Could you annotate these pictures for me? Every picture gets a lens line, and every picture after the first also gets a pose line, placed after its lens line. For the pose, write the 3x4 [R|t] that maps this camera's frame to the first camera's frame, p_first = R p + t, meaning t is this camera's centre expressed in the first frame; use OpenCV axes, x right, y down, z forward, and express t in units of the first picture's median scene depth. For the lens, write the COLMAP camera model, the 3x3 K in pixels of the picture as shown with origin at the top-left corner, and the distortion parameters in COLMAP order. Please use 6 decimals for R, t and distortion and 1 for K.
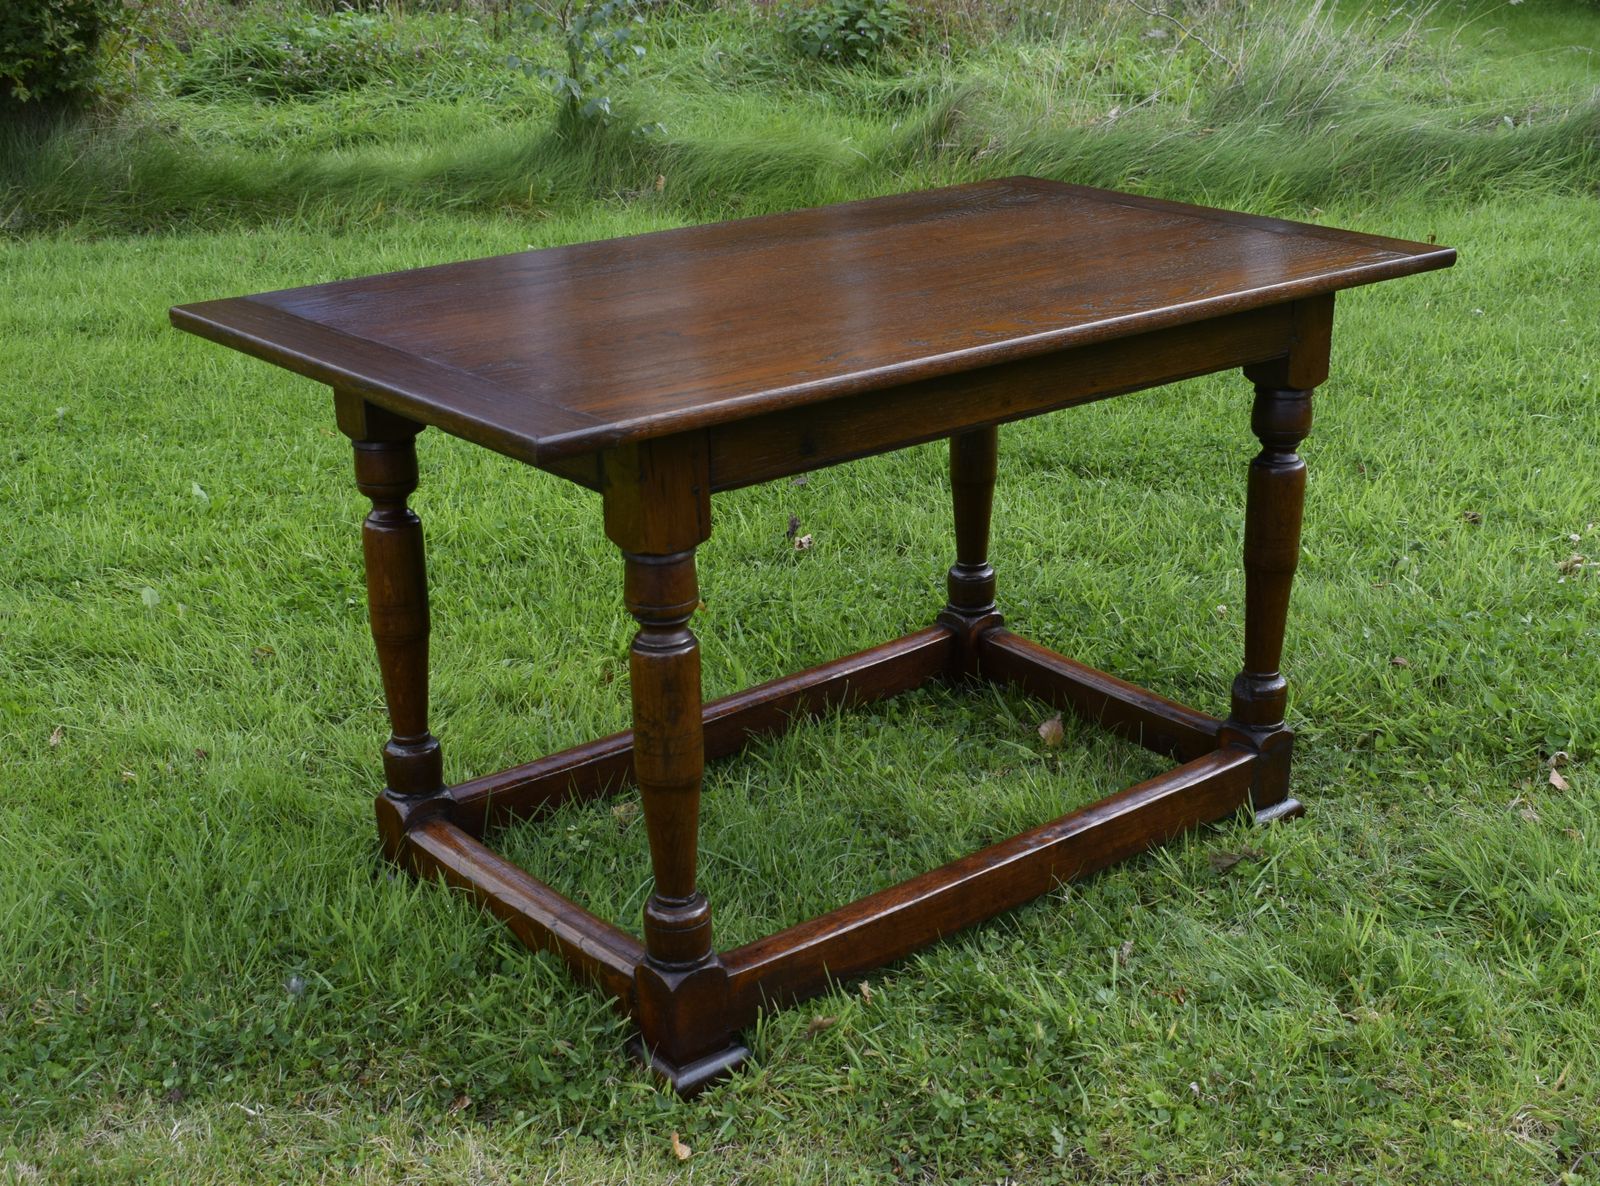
lens RADIAL K [[2161.2, 0, 874.1], [0, 2161.2, 657.6], [0, 0, 1]] dist [-0.019915, -0.023439]
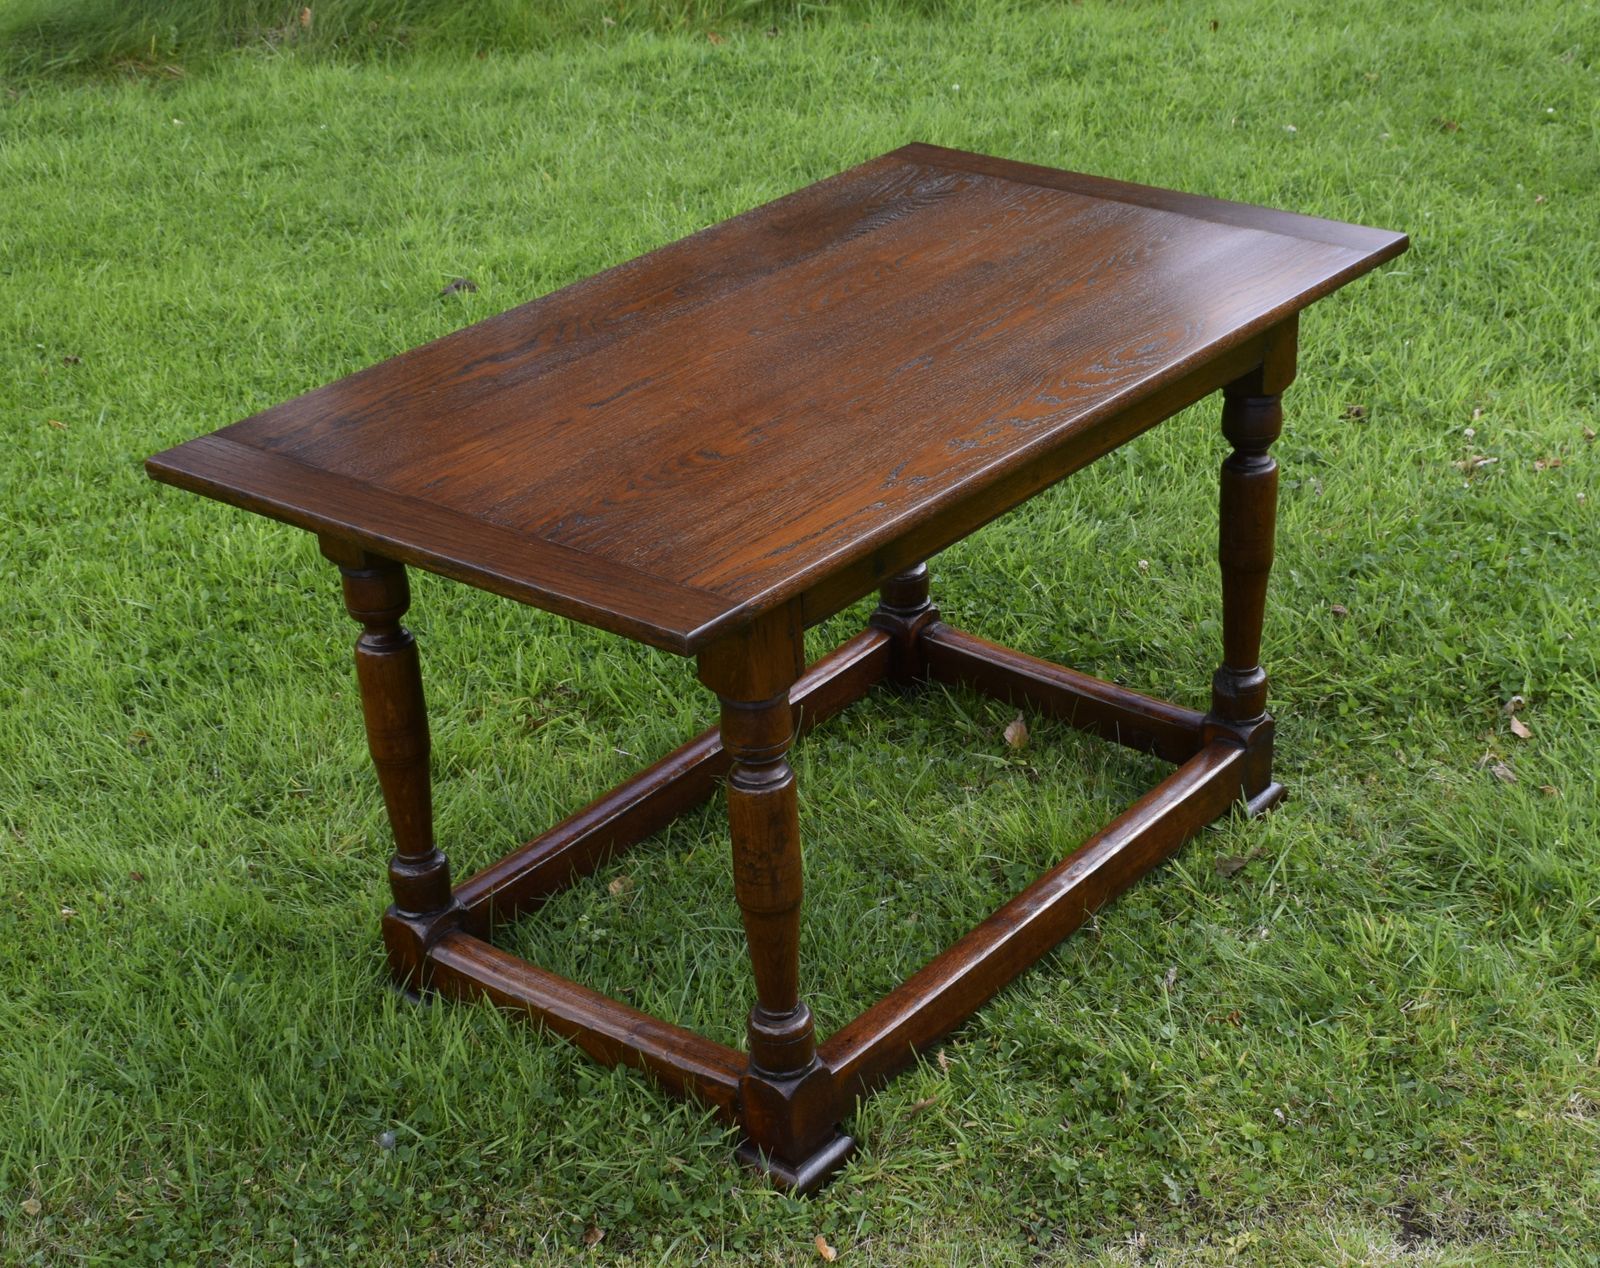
lens RADIAL K [[2664.2, 0, 903.6], [0, 2664.2, 751.5], [0, 0, 1]] dist [-0.012329, -0.037924]
pose [[0.978624, -0.123527, 0.164426, -0.191047], [0.100919, 0.985080, 0.139405, -0.150240], [-0.179192, -0.119831, 0.976489, -0.187754]]
